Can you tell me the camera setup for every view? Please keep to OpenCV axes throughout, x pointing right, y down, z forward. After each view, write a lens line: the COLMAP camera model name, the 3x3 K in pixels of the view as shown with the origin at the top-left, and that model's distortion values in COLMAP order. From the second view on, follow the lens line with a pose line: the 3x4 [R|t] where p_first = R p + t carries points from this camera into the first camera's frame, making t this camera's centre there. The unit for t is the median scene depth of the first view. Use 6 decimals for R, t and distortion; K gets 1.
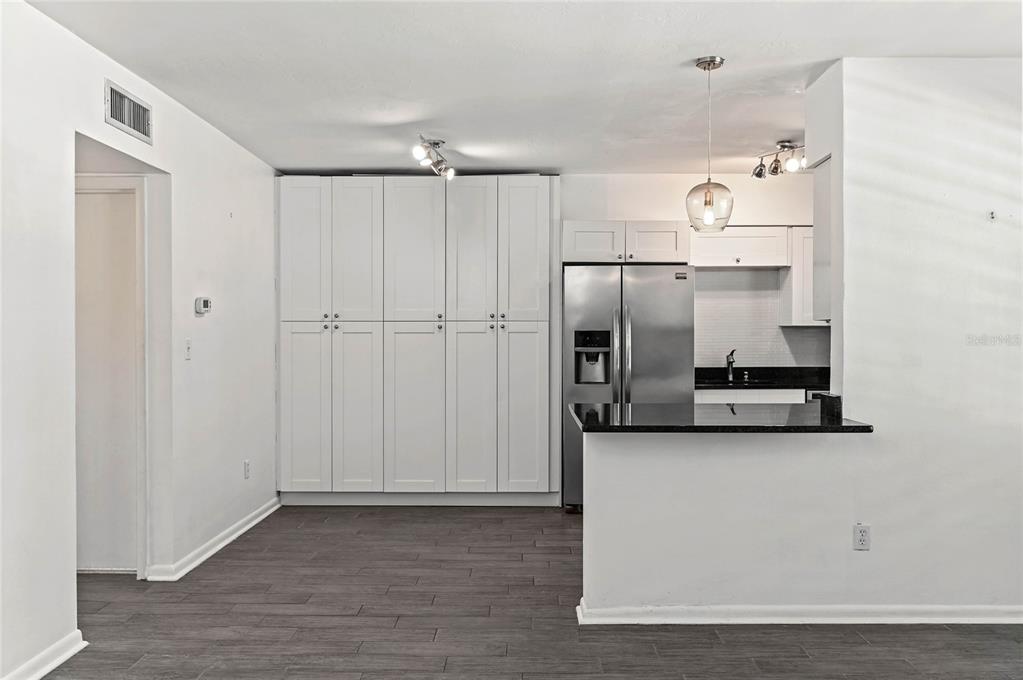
lens RADIAL K [[816.4, 0, 511.5], [0, 816.4, 340.0], [0, 0, 1]] dist [0.002097, -0.005265]
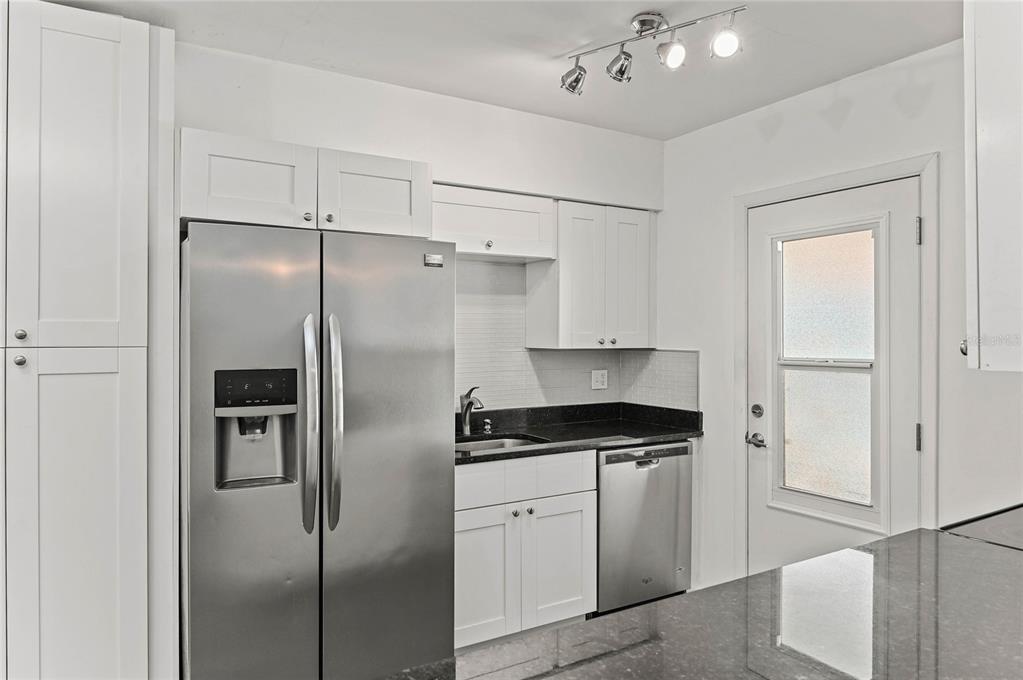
lens RADIAL K [[684.7, 0, 506.2], [0, 684.7, 334.4], [0, 0, 1]] dist [-0.003007, -0.002880]
pose [[0.850582, 0.000599, 0.525842, 0.016735], [0.003918, 0.999964, -0.007476, -0.027599], [-0.525827, 0.008419, 0.850550, 0.601367]]
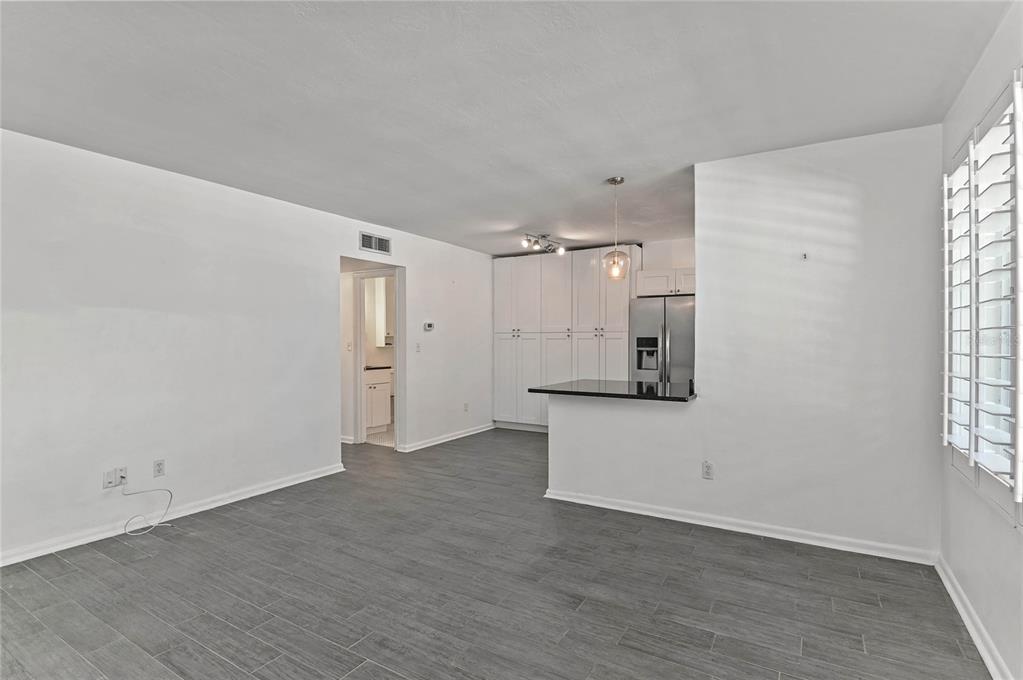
lens RADIAL K [[496.0, 0, 511.5], [0, 496.0, 340.0], [0, 0, 1]] dist [-0.002631, -0.000516]
pose [[0.860941, -0.000514, -0.508705, 0.372438], [-0.002142, 0.999987, -0.004636, -0.000900], [0.508700, 0.005081, 0.860929, -0.002037]]
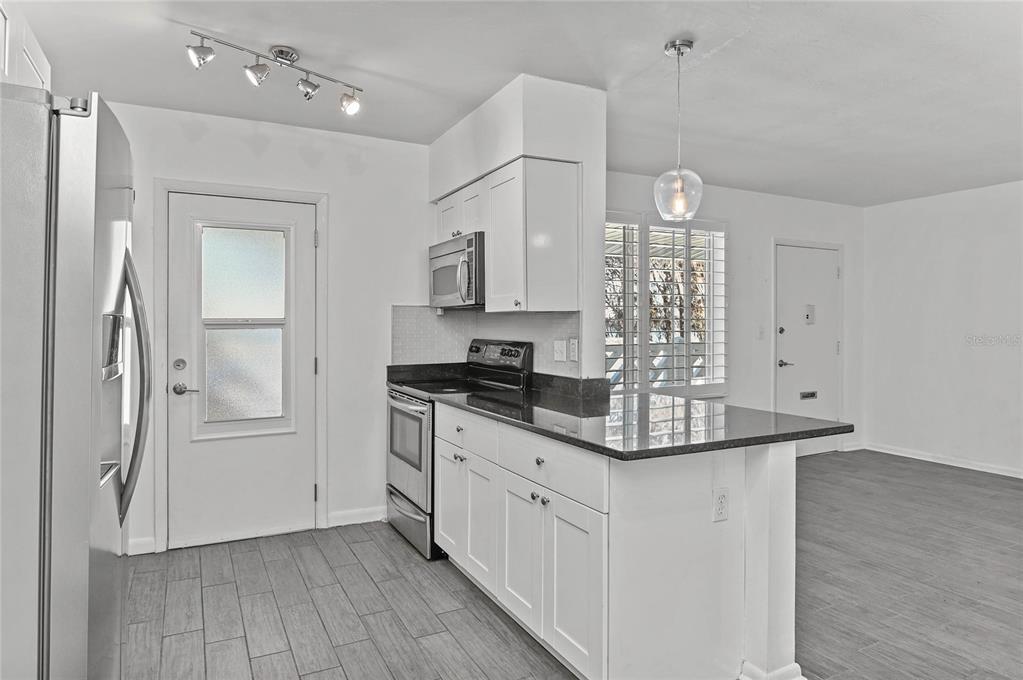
lens RADIAL K [[623.3, 0, 510.9], [0, 623.3, 322.6], [0, 0, 1]] dist [-0.011460, -0.001821]
pose [[-0.470493, -0.000983, 0.882403, -0.202777], [0.005685, 0.999975, 0.004145, -0.009501], [-0.882385, 0.006967, -0.470476, 0.974552]]
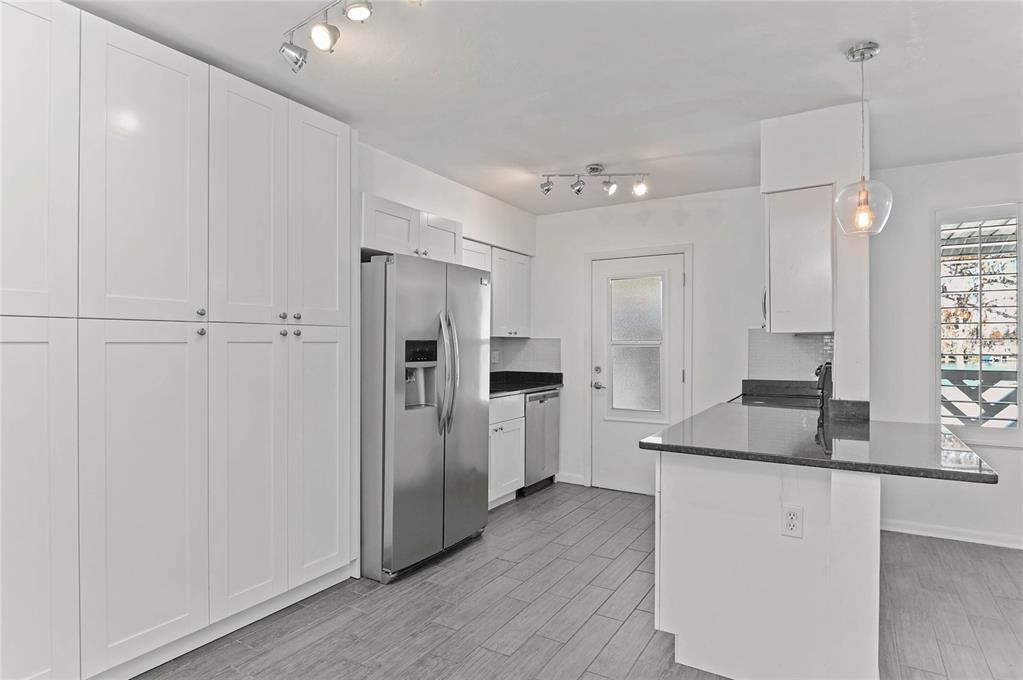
lens RADIAL K [[560.0, 0, 511.5], [0, 560.0, 340.0], [0, 0, 1]] dist [-0.003476, -0.001509]
pose [[0.506983, 0.004859, 0.861942, -0.321166], [0.005328, 0.999947, -0.008771, -0.006568], [-0.861940, 0.009039, 0.506930, 0.651159]]
